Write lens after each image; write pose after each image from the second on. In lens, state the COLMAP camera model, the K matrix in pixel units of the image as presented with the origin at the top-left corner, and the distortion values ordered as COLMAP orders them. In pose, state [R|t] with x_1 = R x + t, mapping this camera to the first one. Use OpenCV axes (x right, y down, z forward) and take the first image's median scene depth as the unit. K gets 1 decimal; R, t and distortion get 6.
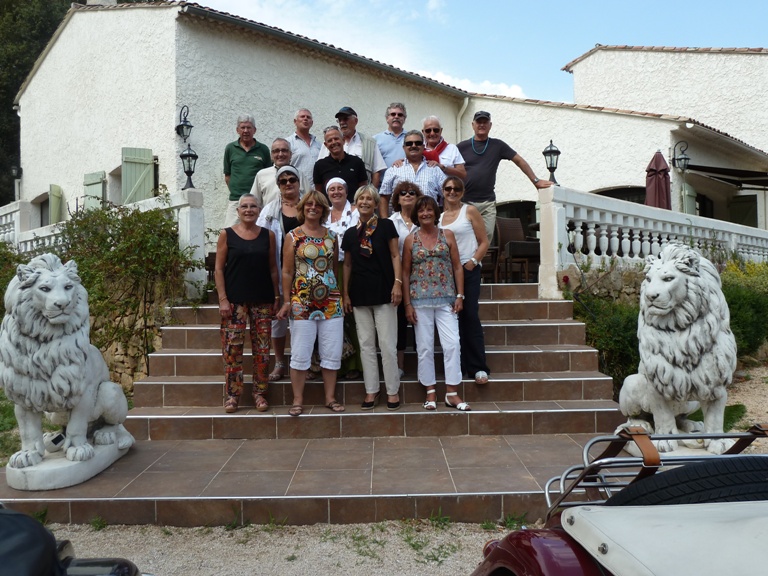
lens RADIAL K [[678.7, 0, 380.4], [0, 678.7, 284.6], [0, 0, 1]] dist [-0.039296, 0.017390]
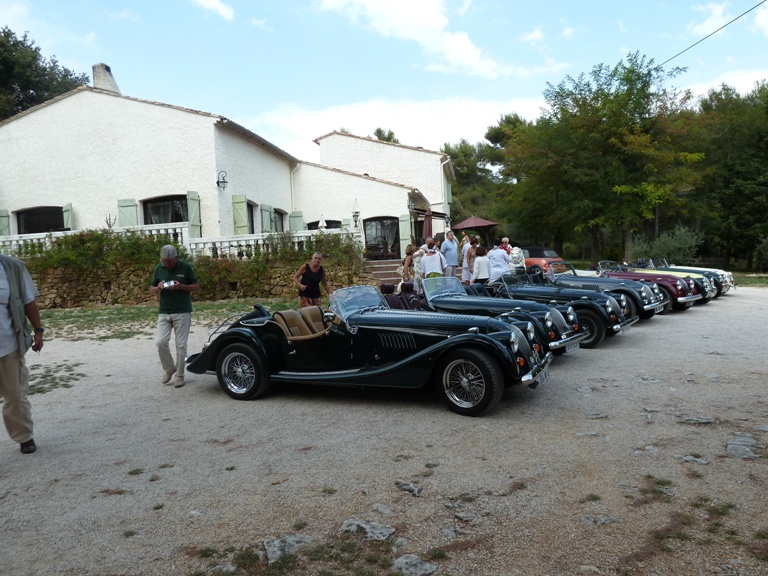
lens RADIAL K [[575.7, 0, 384.1], [0, 575.7, 285.3], [0, 0, 1]] dist [-0.039613, 0.010330]
pose [[0.806163, -0.042861, 0.590139, -1.870446], [0.028631, 0.999030, 0.033447, 0.034501], [-0.591000, -0.010067, 0.806608, -1.217800]]
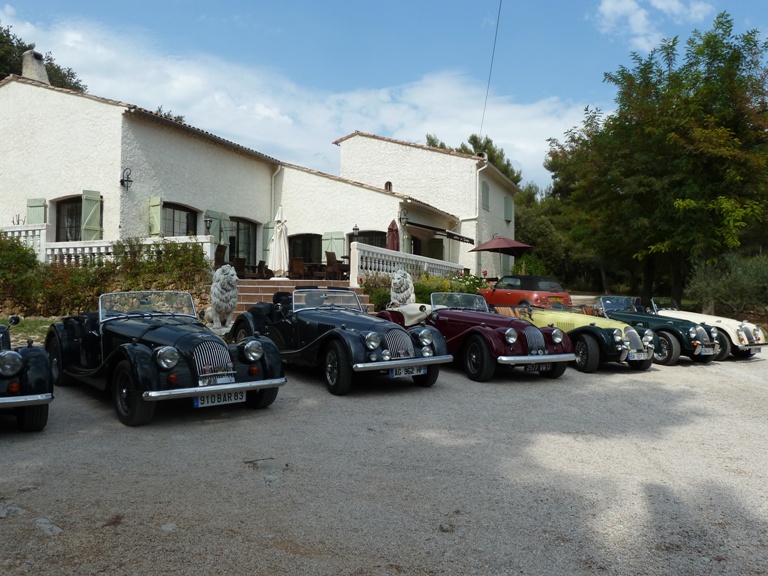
lens RADIAL K [[644.1, 0, 385.4], [0, 644.1, 284.7], [0, 0, 1]] dist [-0.032518, -0.005377]
pose [[0.923109, 0.031359, 0.383257, -0.626190], [-0.027508, 0.999501, -0.015527, 0.050790], [-0.383552, 0.003791, 0.923511, -1.407316]]
